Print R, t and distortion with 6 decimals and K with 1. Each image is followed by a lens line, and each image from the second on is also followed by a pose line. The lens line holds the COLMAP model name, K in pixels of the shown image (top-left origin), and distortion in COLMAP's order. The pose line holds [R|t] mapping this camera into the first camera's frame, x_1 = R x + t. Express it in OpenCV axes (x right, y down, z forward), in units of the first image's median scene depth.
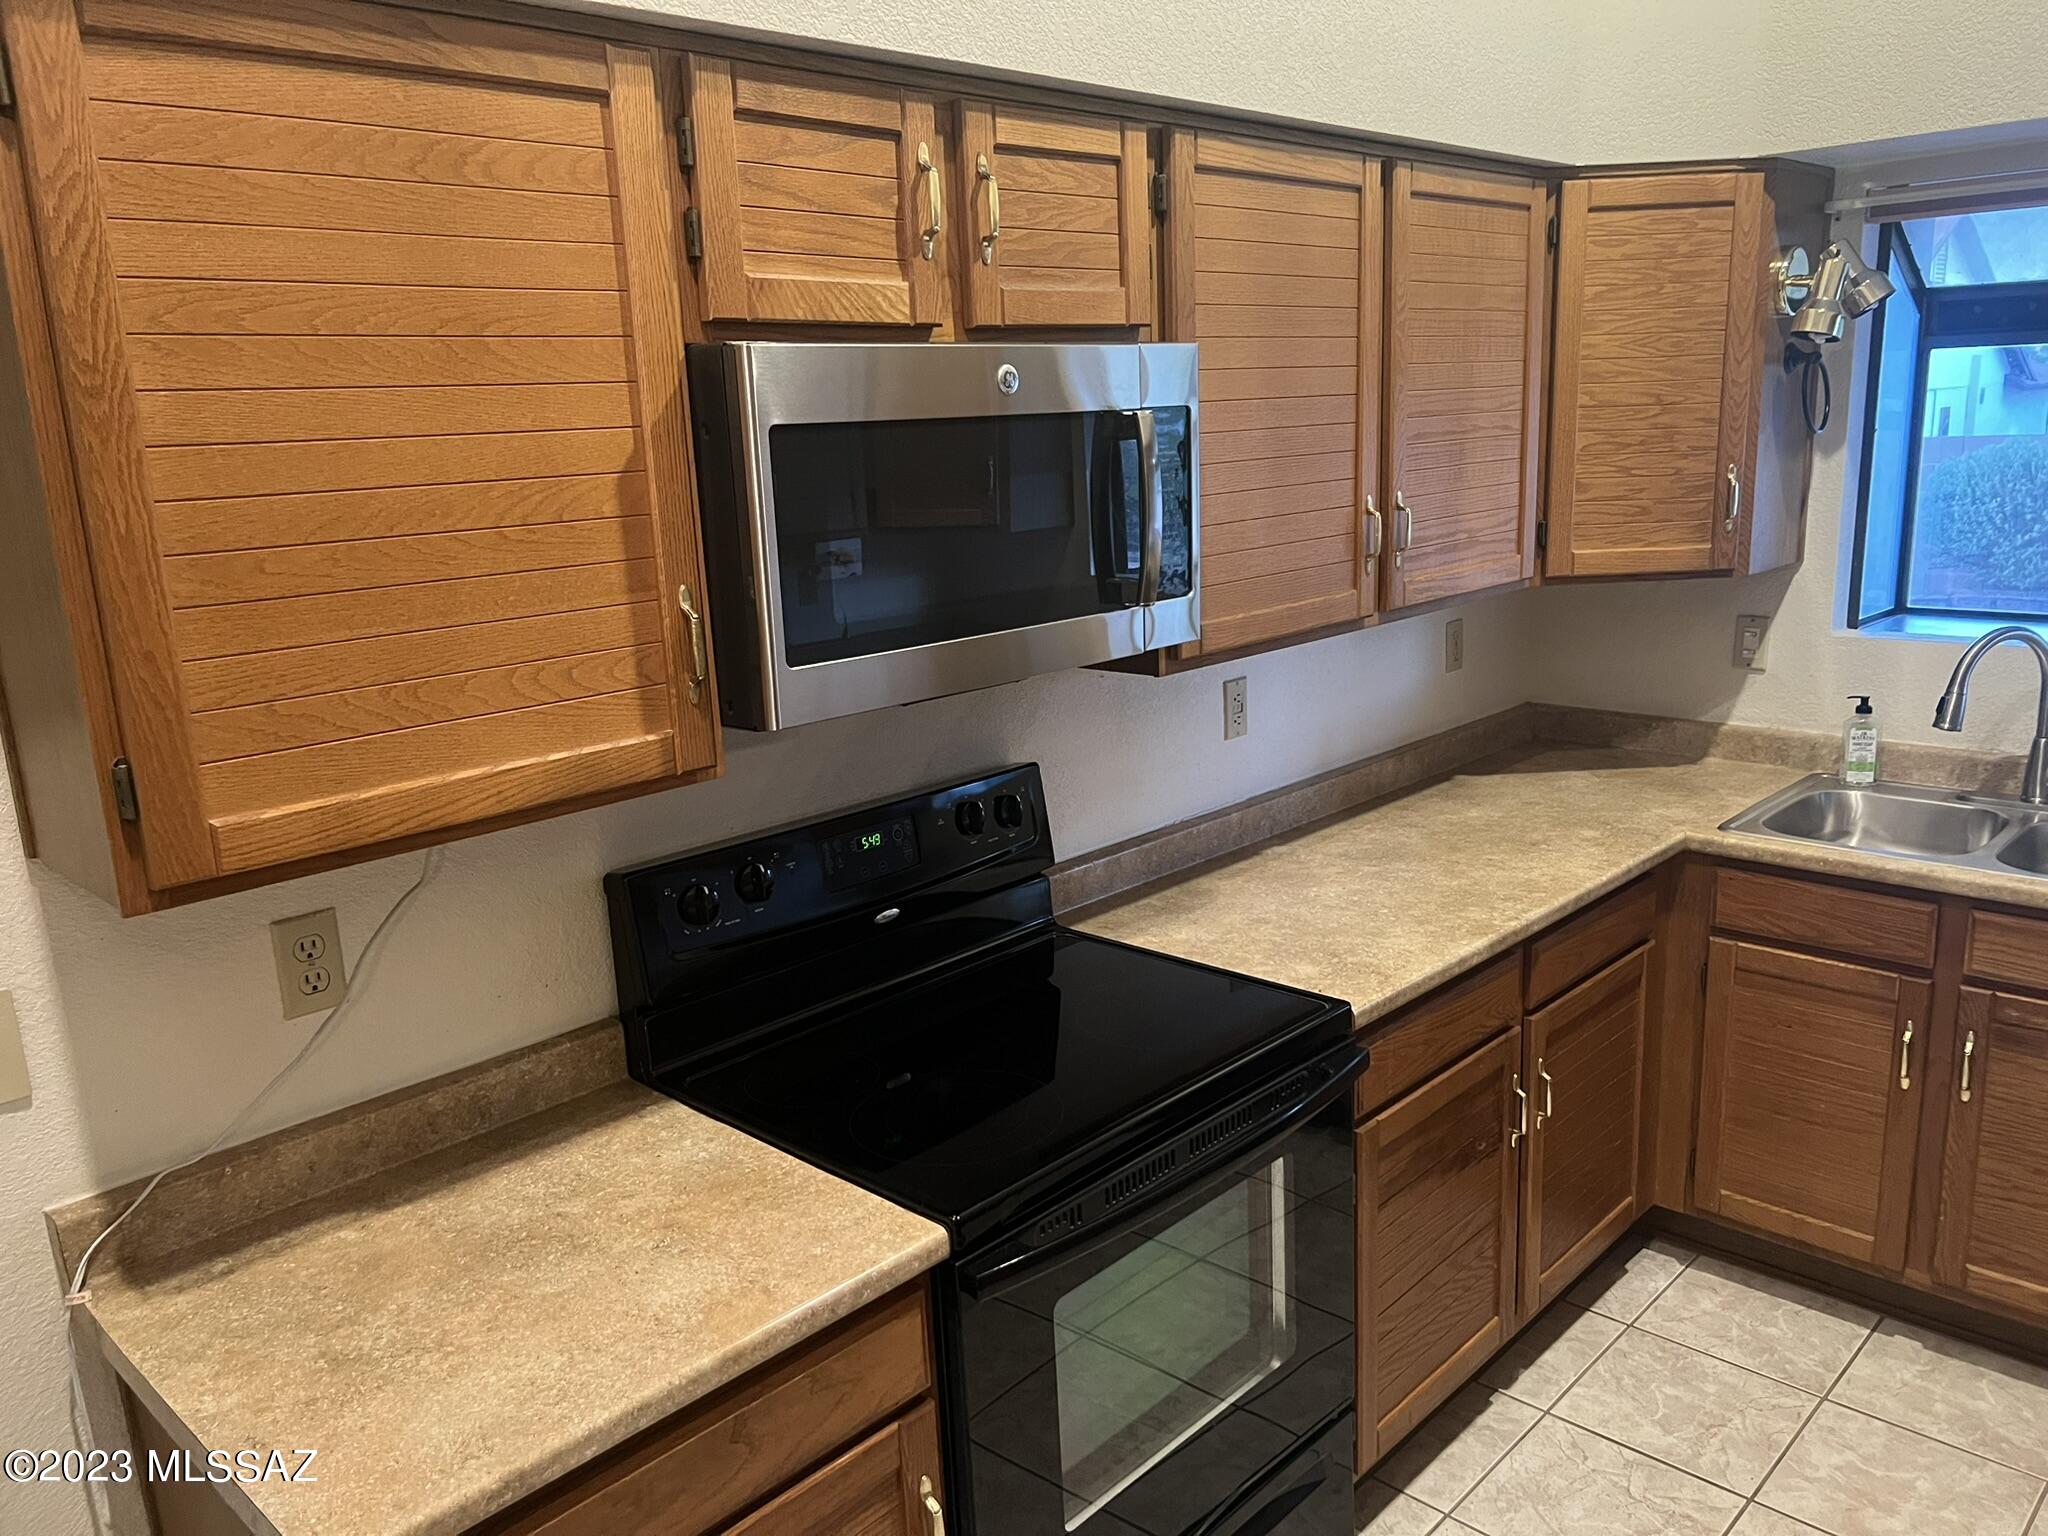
lens RADIAL K [[1552.2, 0, 1028.5], [0, 1552.2, 766.5], [0, 0, 1]] dist [0.029372, -0.006836]
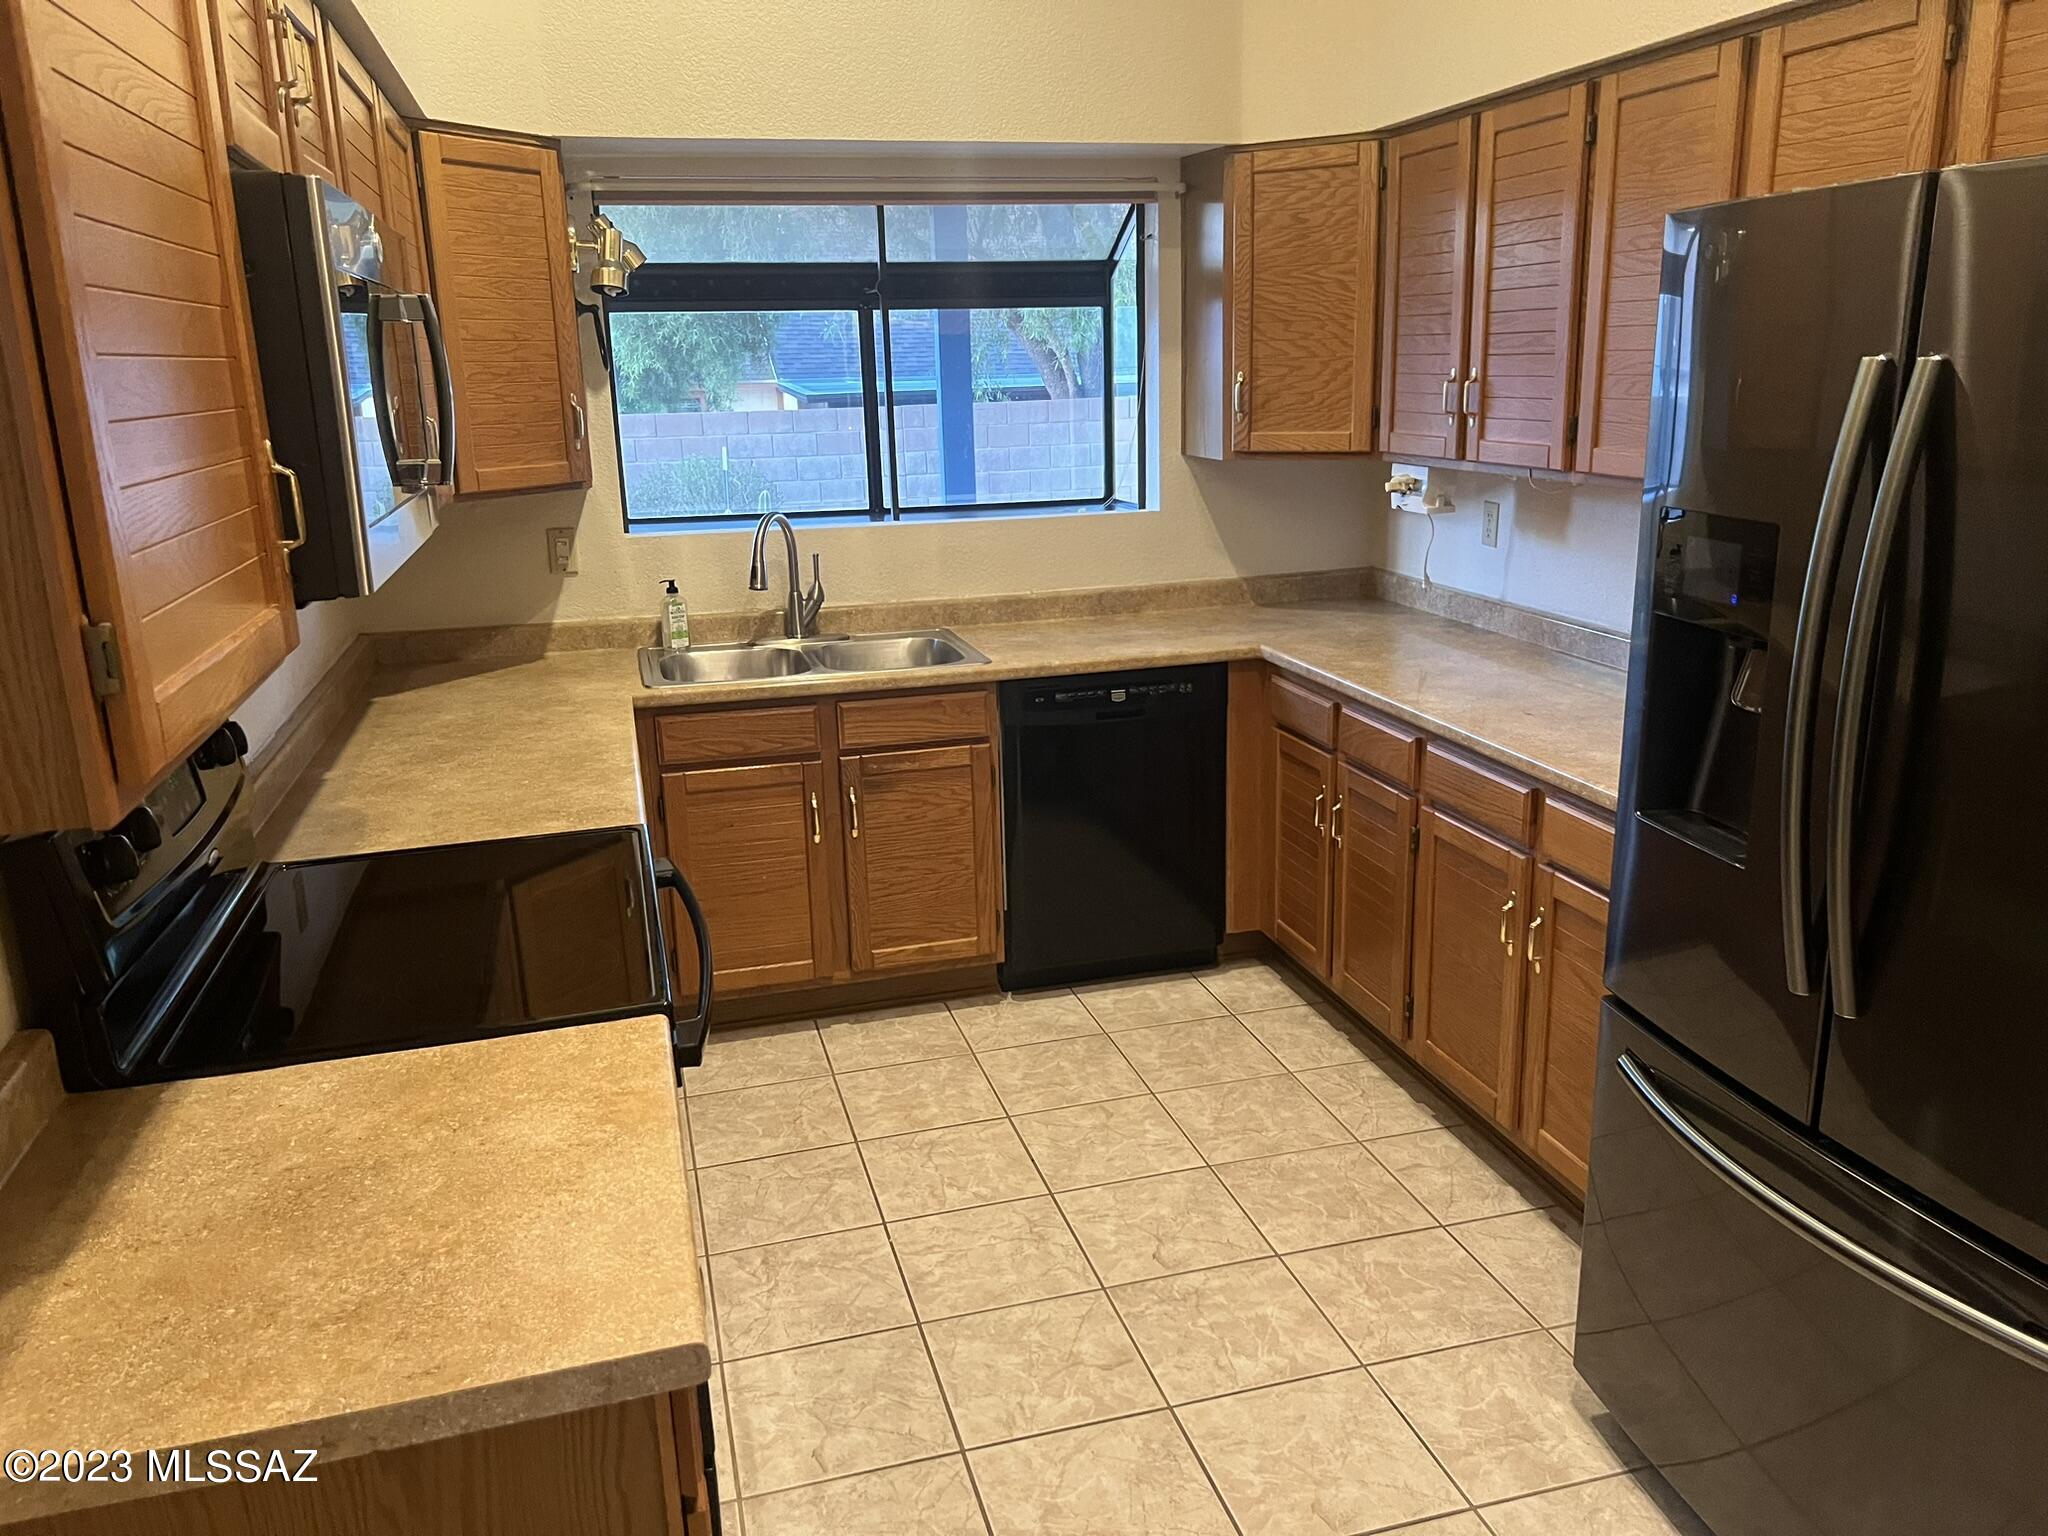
lens RADIAL K [[1552.2, 0, 1029.7], [0, 1552.2, 769.3], [0, 0, 1]] dist [0.029372, -0.006836]
pose [[0.517178, -0.192939, 0.833847, -0.437830], [0.195247, 0.975167, 0.104540, 0.033223], [-0.833310, 0.108740, 0.542006, 0.089563]]
